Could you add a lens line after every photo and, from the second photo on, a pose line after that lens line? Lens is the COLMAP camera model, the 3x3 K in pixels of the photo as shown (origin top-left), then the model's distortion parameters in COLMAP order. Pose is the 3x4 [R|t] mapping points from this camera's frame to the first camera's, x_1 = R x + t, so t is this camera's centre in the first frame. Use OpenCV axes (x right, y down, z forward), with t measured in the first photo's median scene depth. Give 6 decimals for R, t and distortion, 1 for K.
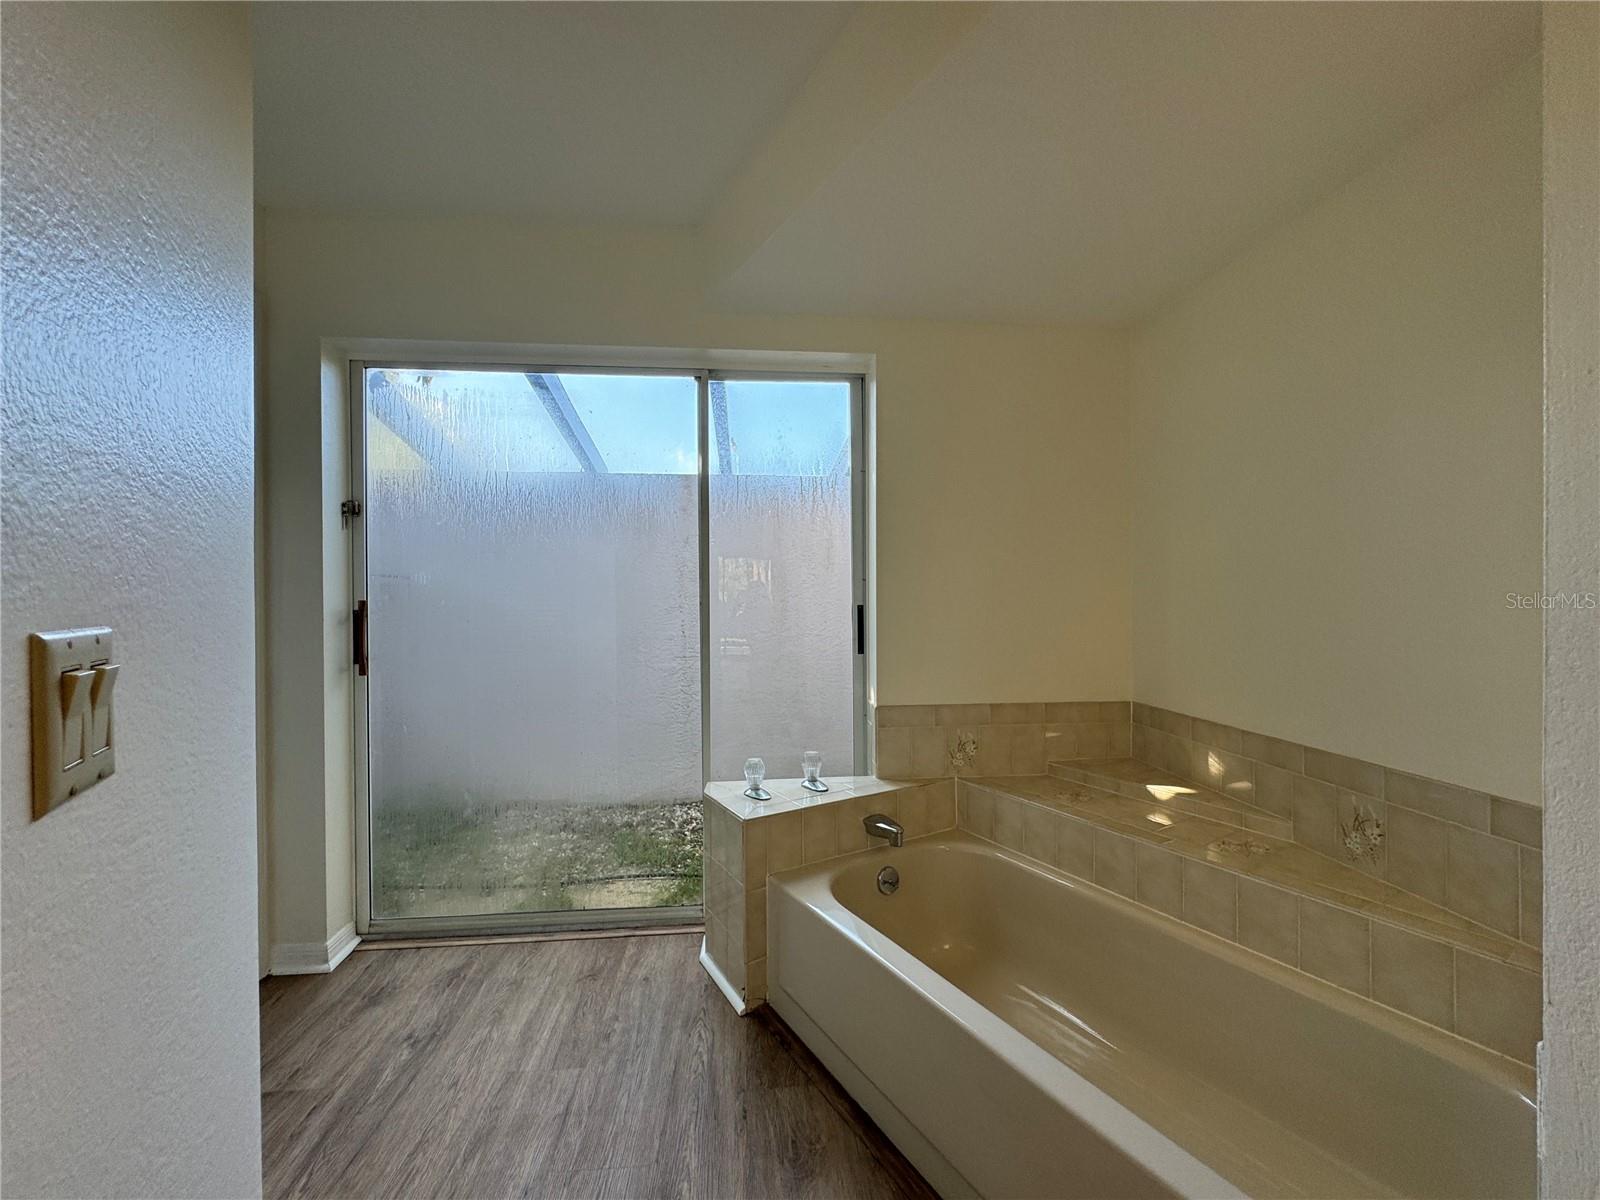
lens RADIAL K [[642.3, 0, 798.9], [0, 642.3, 598.7], [0, 0, 1]] dist [-0.001558, -0.000027]
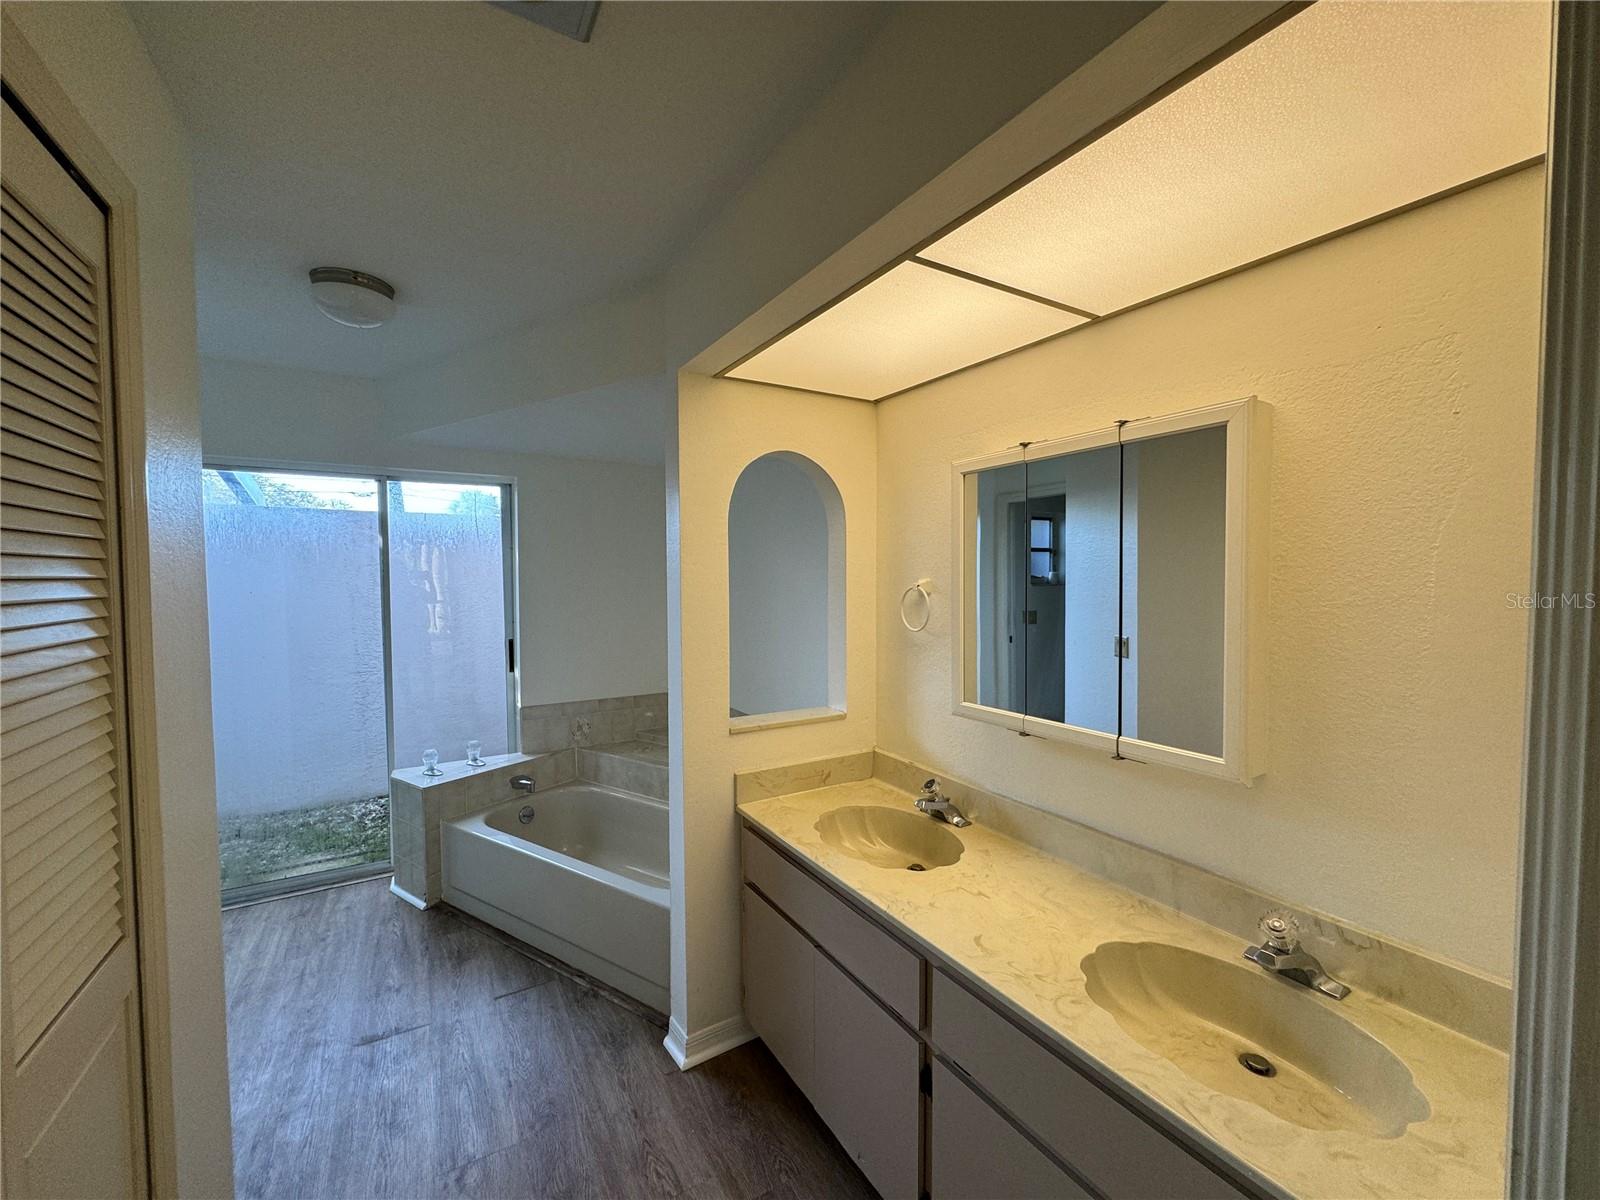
lens RADIAL K [[642.3, 0, 798.9], [0, 642.3, 598.7], [0, 0, 1]] dist [-0.001558, -0.000027]
pose [[0.899168, -0.014536, 0.437363, 0.054486], [0.001059, 0.999518, 0.031042, -0.149283], [-0.437603, -0.027449, 0.898749, -0.713196]]
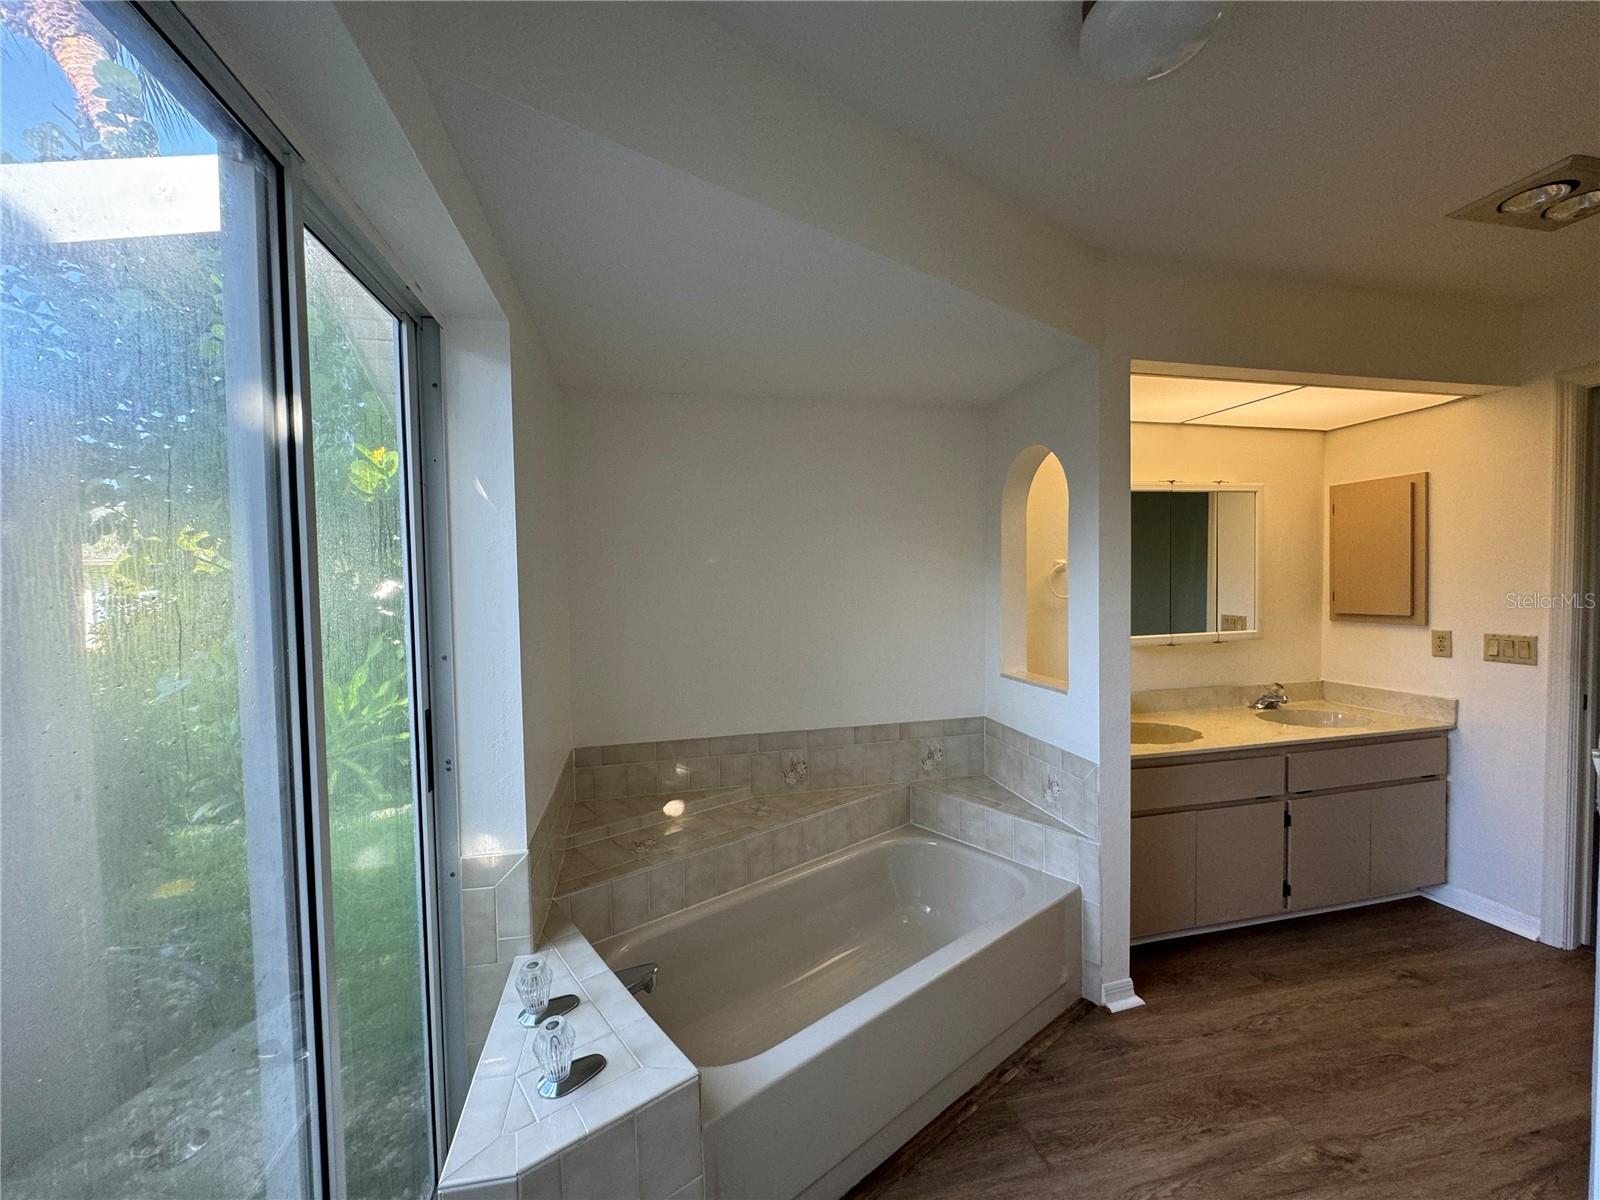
lens RADIAL K [[642.3, 0, 798.9], [0, 642.3, 598.7], [0, 0, 1]] dist [-0.001558, -0.000027]
pose [[-0.135261, -0.025248, 0.990488, -0.623414], [0.023179, 0.999321, 0.028638, -0.117406], [-0.990539, 0.026832, -0.134584, 0.859691]]
